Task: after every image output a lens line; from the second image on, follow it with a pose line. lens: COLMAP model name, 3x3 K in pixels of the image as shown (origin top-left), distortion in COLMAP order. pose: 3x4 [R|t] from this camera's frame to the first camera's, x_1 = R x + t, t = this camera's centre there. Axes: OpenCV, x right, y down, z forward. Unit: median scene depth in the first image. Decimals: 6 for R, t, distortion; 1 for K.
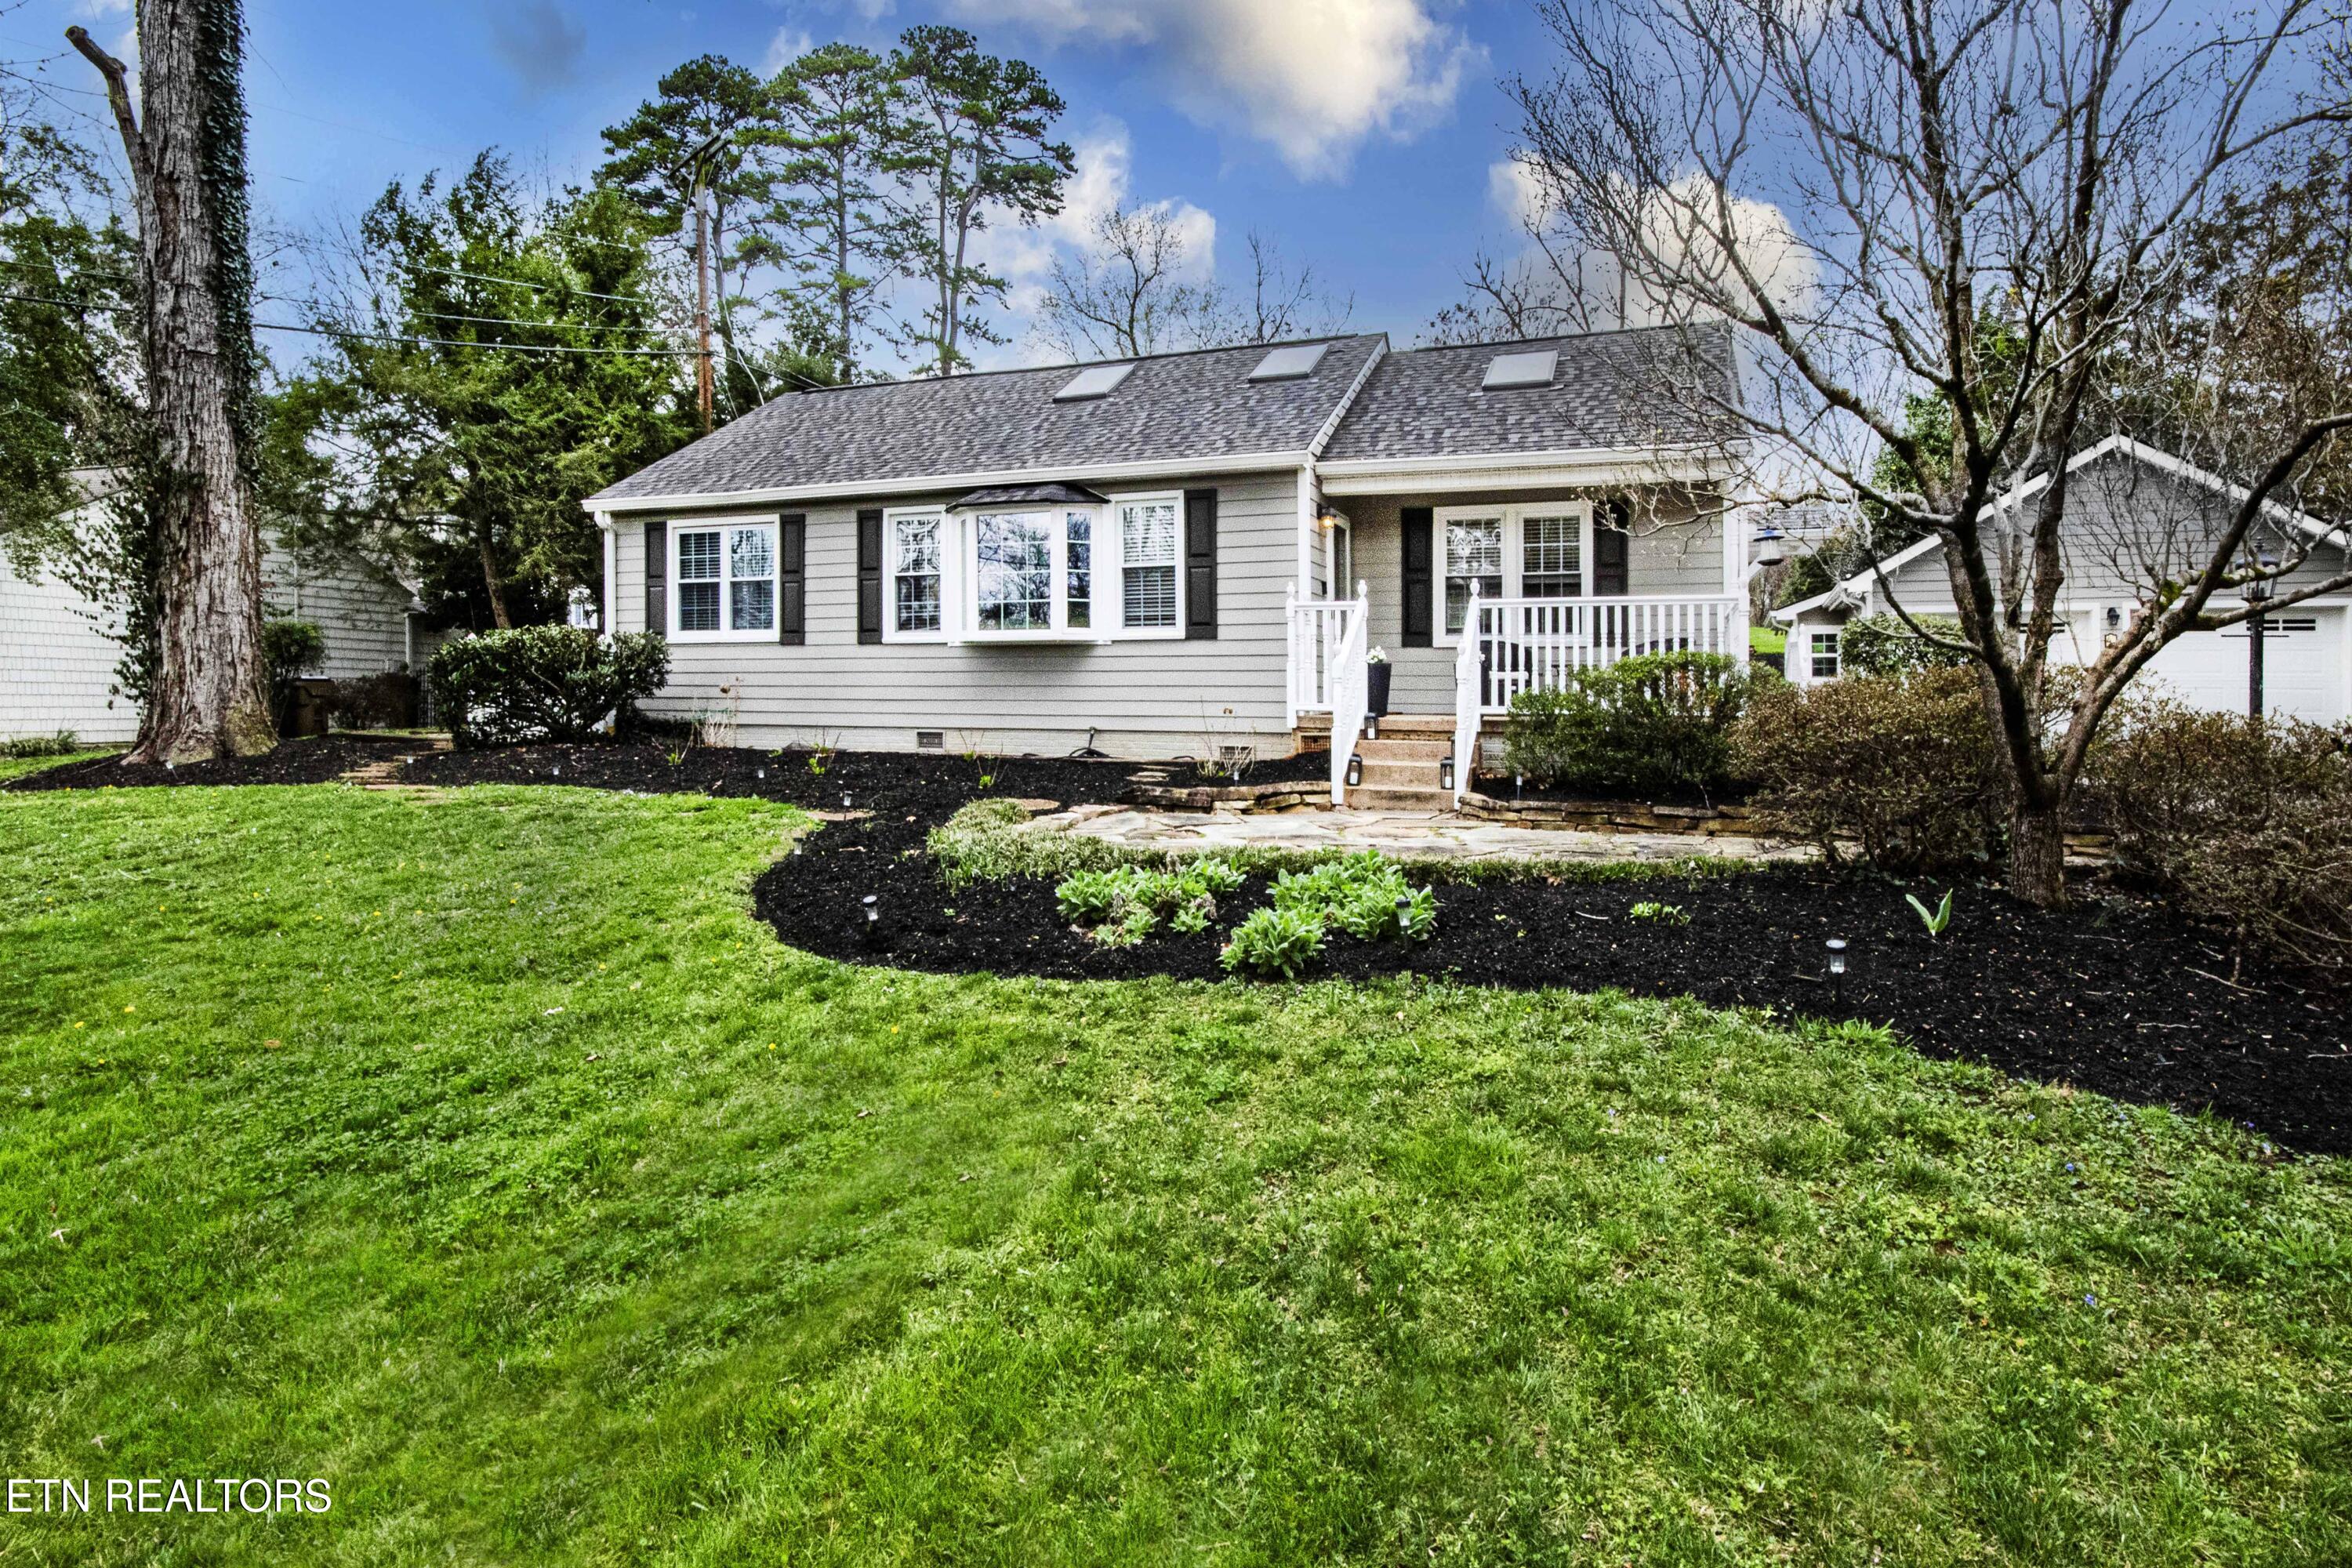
lens RADIAL K [[1069.3, 0, 1192.7], [0, 1069.3, 711.0], [0, 0, 1]] dist [-0.010908, 0.000497]
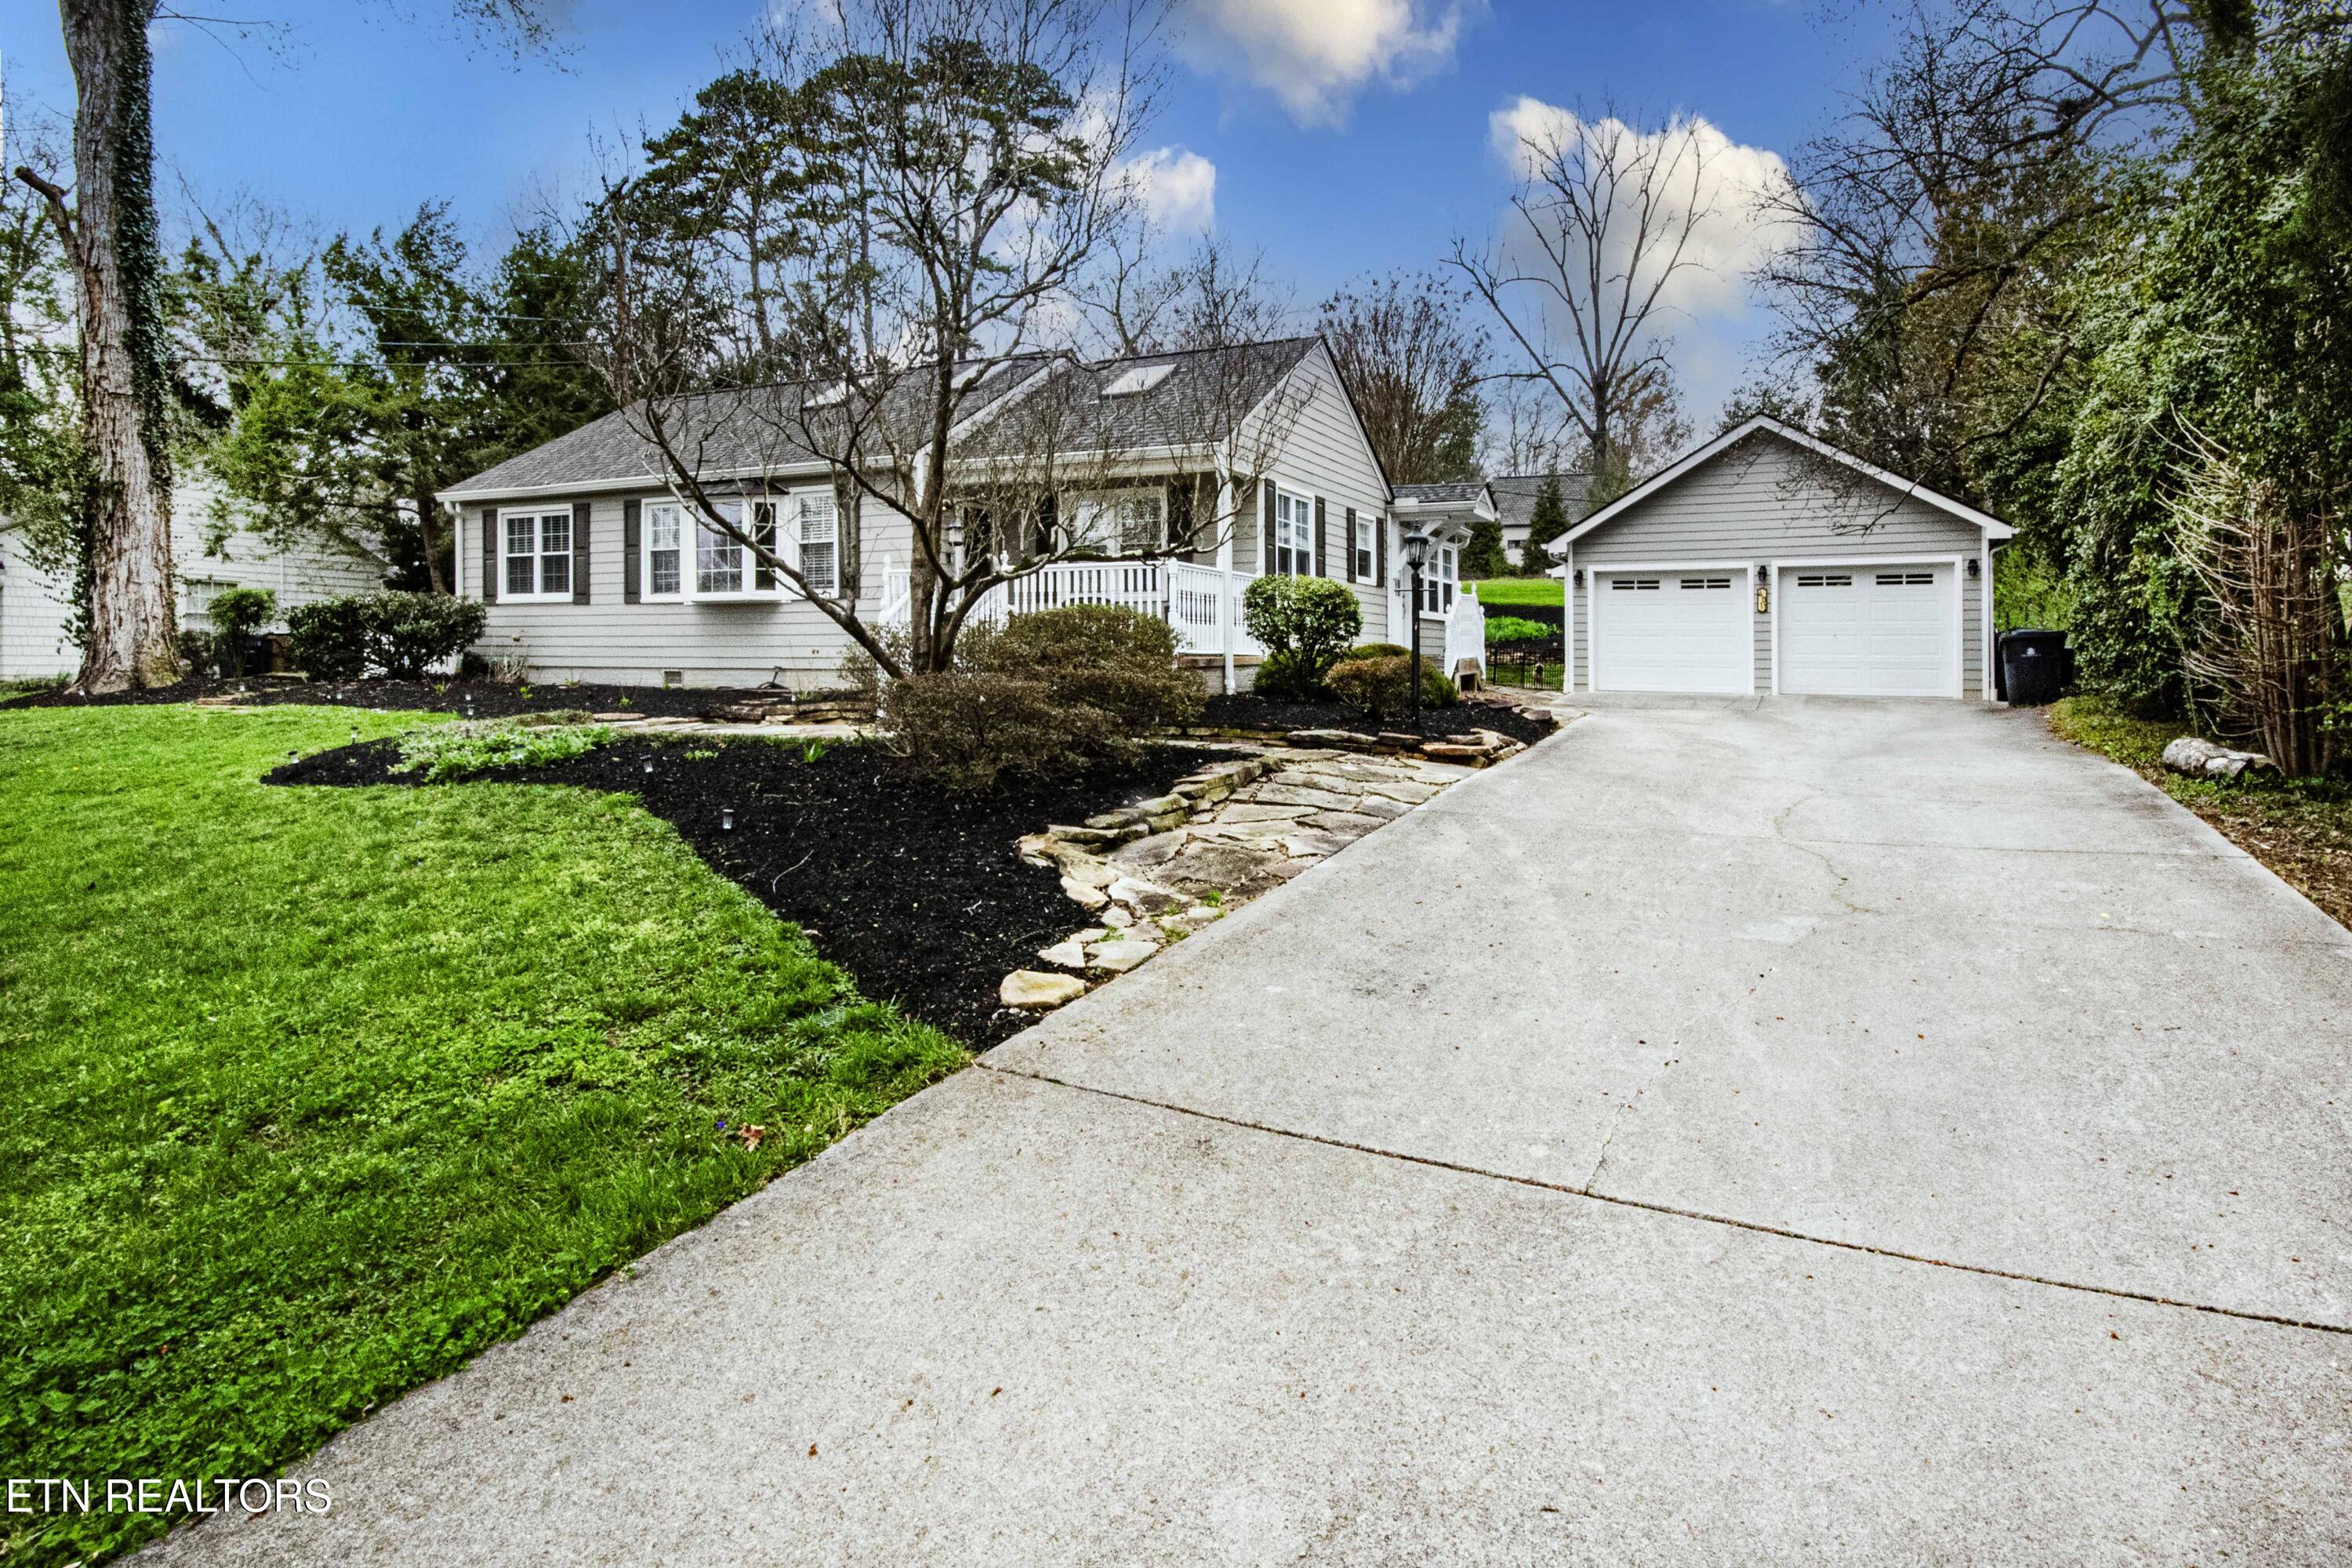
lens RADIAL K [[1069.3, 0, 1258.3], [0, 1069.3, 666.5], [0, 0, 1]] dist [-0.010908, 0.000497]
pose [[0.998518, -0.001837, -0.054396, 0.534729], [0.001588, 0.999988, -0.004623, 0.021046], [0.054404, 0.004530, 0.998509, -0.250601]]
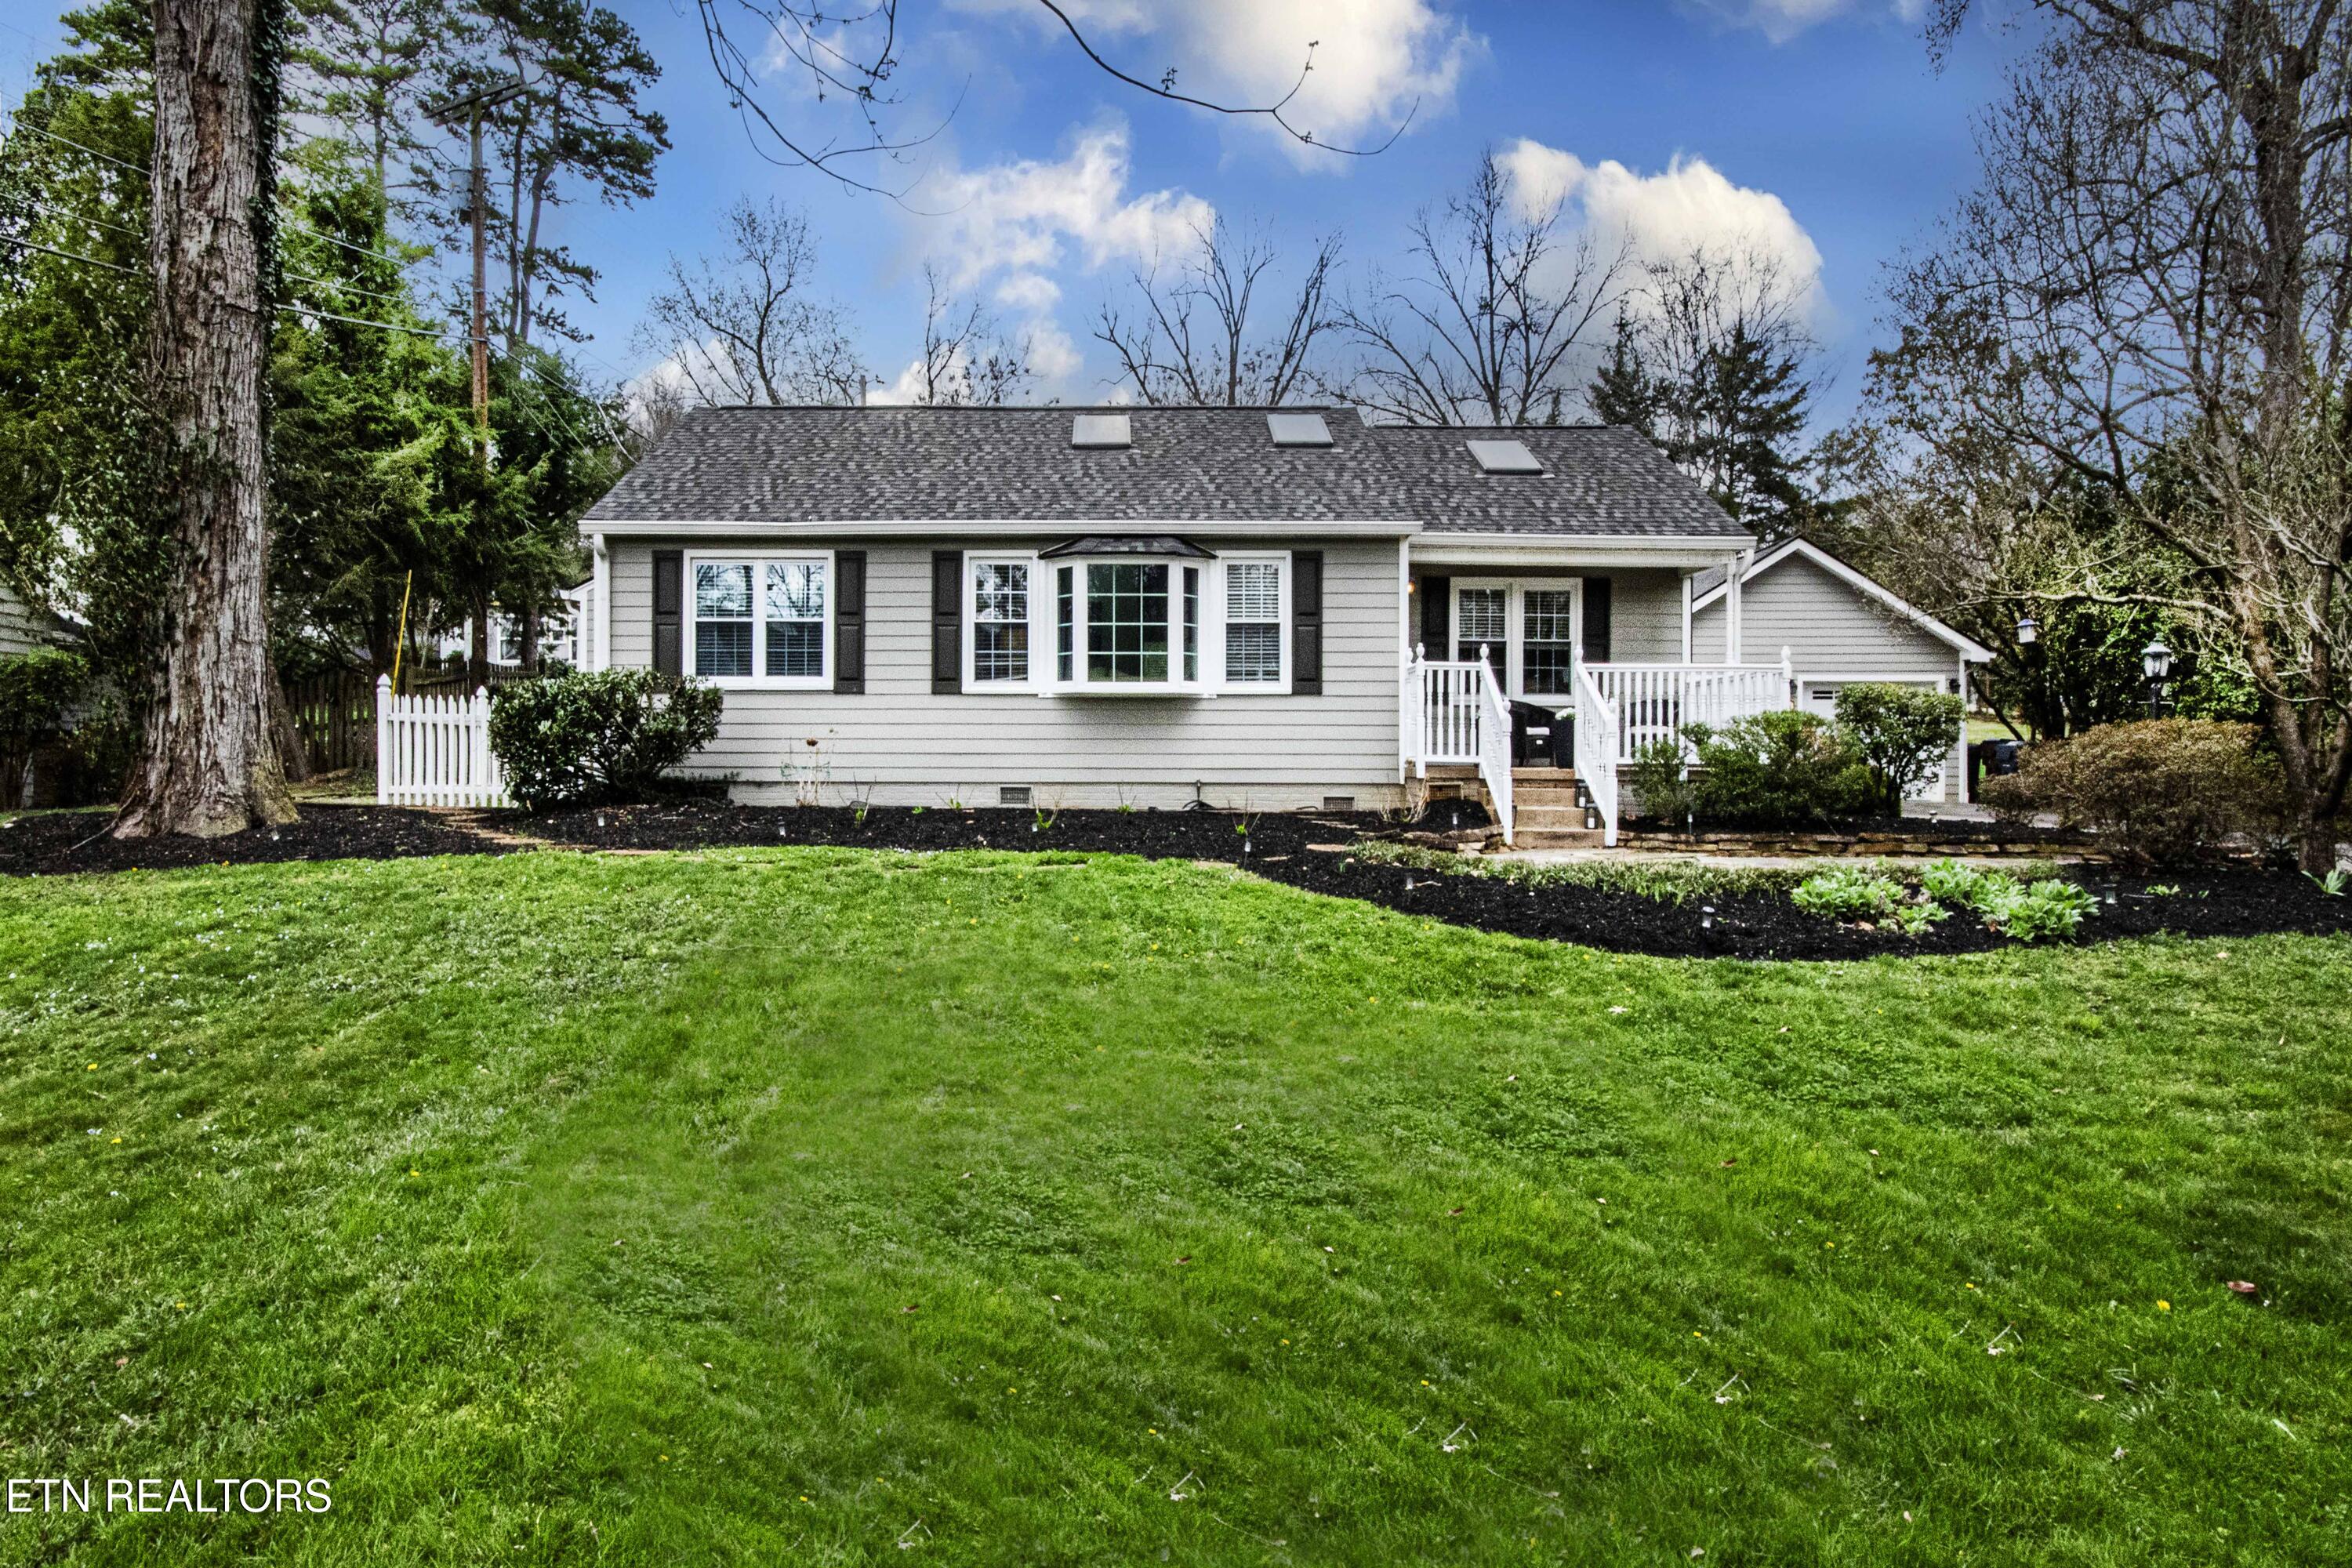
lens RADIAL K [[1138.8, 0, 1120.1], [0, 1138.8, 798.7], [0, 0, 1]] dist [-0.014443, -0.000897]
pose [[0.949025, -0.013509, 0.314912, -0.484454], [0.006130, 0.999683, 0.024410, 0.005941], [-0.315142, -0.021235, 0.948807, -0.001579]]
